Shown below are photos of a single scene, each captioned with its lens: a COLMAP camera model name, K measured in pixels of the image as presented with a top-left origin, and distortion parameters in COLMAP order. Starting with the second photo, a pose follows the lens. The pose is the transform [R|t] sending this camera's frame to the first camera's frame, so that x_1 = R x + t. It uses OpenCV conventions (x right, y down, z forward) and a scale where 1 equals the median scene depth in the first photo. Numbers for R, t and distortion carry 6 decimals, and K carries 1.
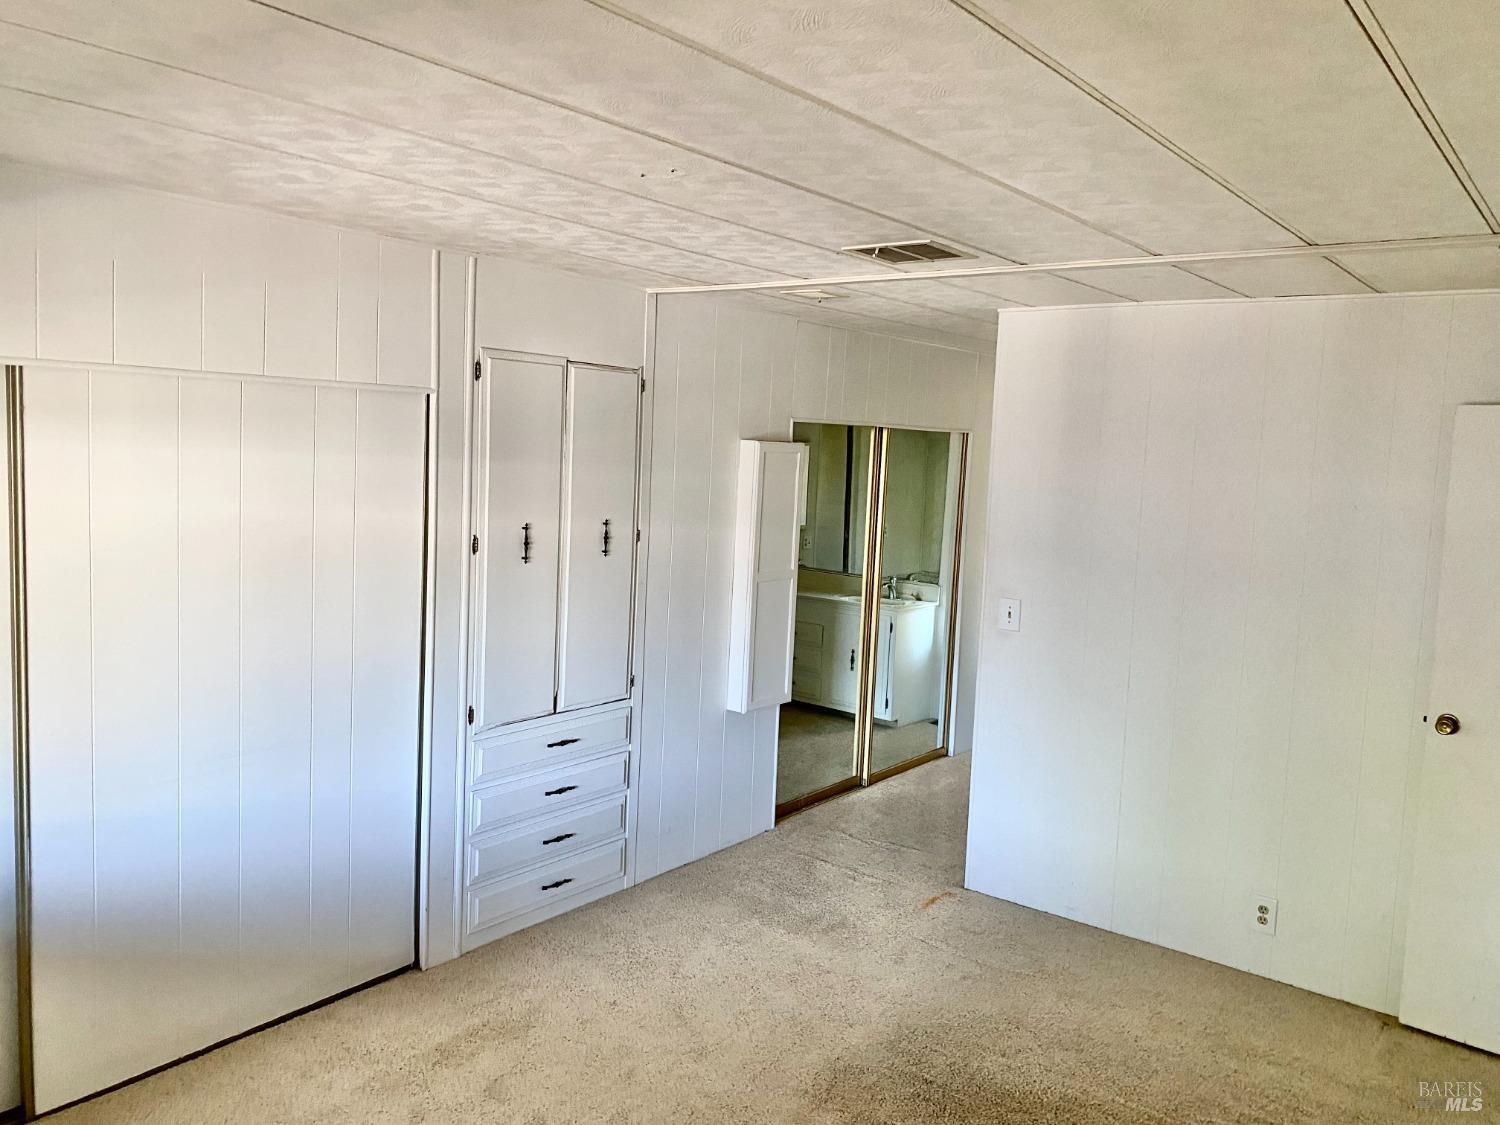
lens RADIAL K [[1141.1, 0, 754.5], [0, 1141.1, 557.6], [0, 0, 1]] dist [0.048257, -0.053279]
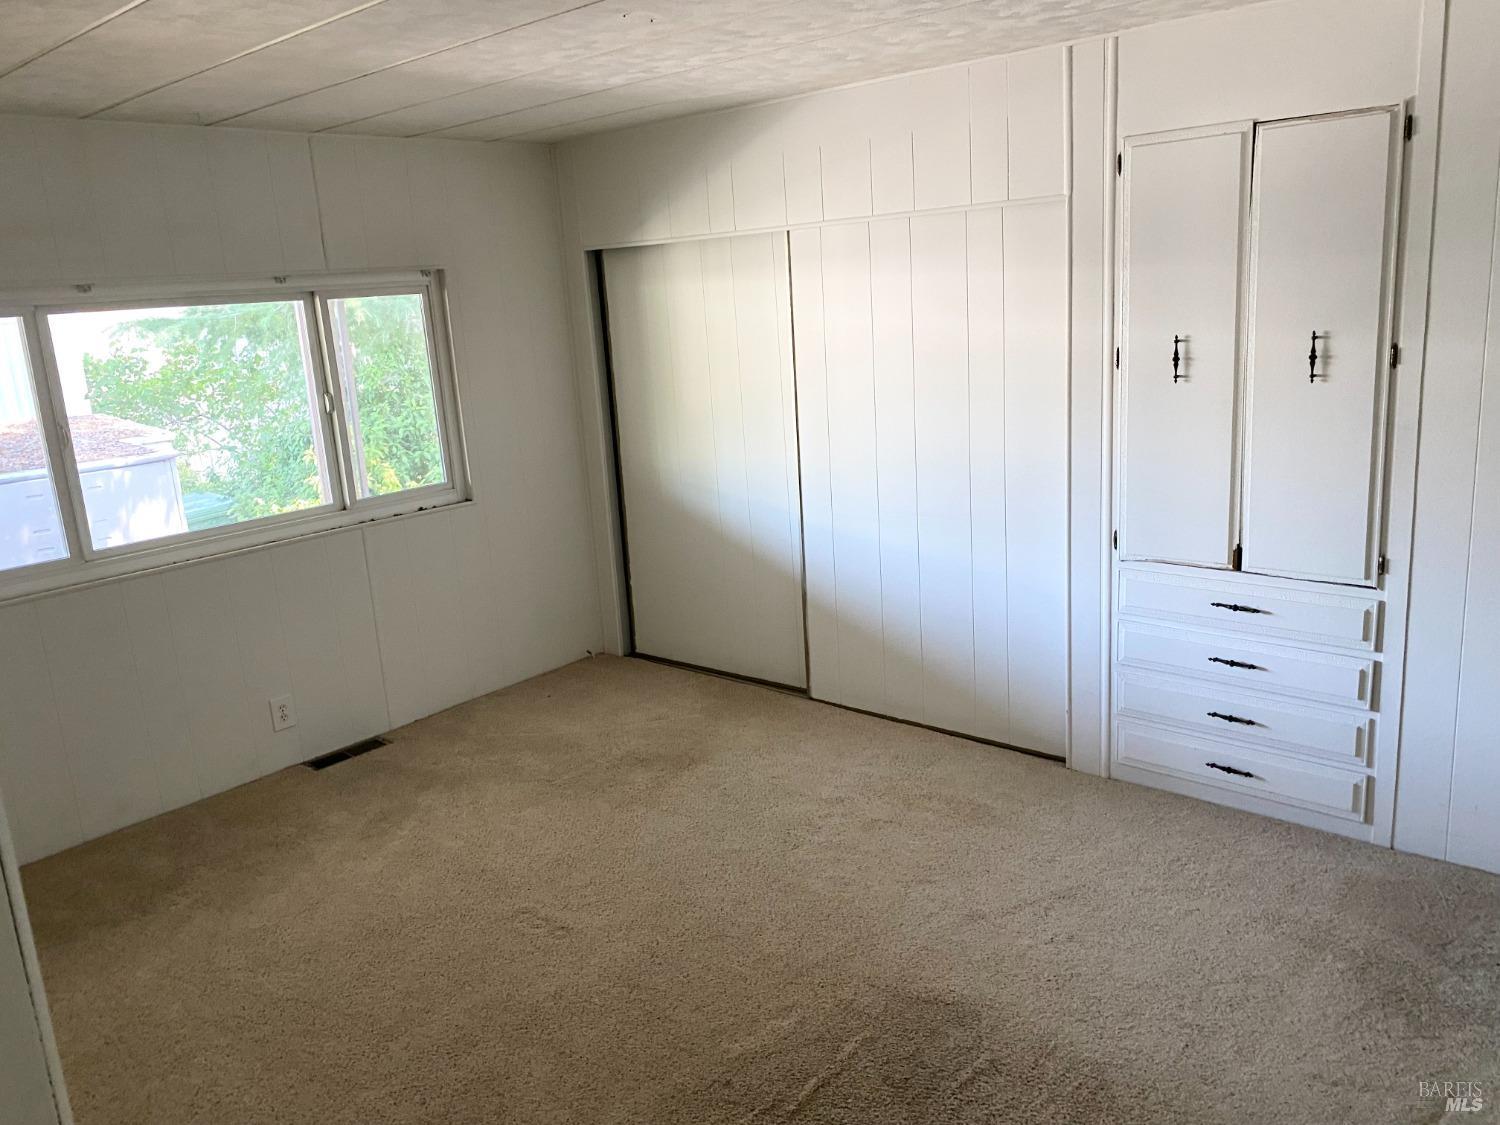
lens RADIAL K [[1141.1, 0, 754.5], [0, 1141.1, 557.6], [0, 0, 1]] dist [0.048257, -0.053279]
pose [[-0.067177, 0.193841, -0.978730, 0.714423], [-0.040686, 0.979598, 0.196806, -0.024402], [0.996911, 0.053041, -0.057920, 0.756477]]
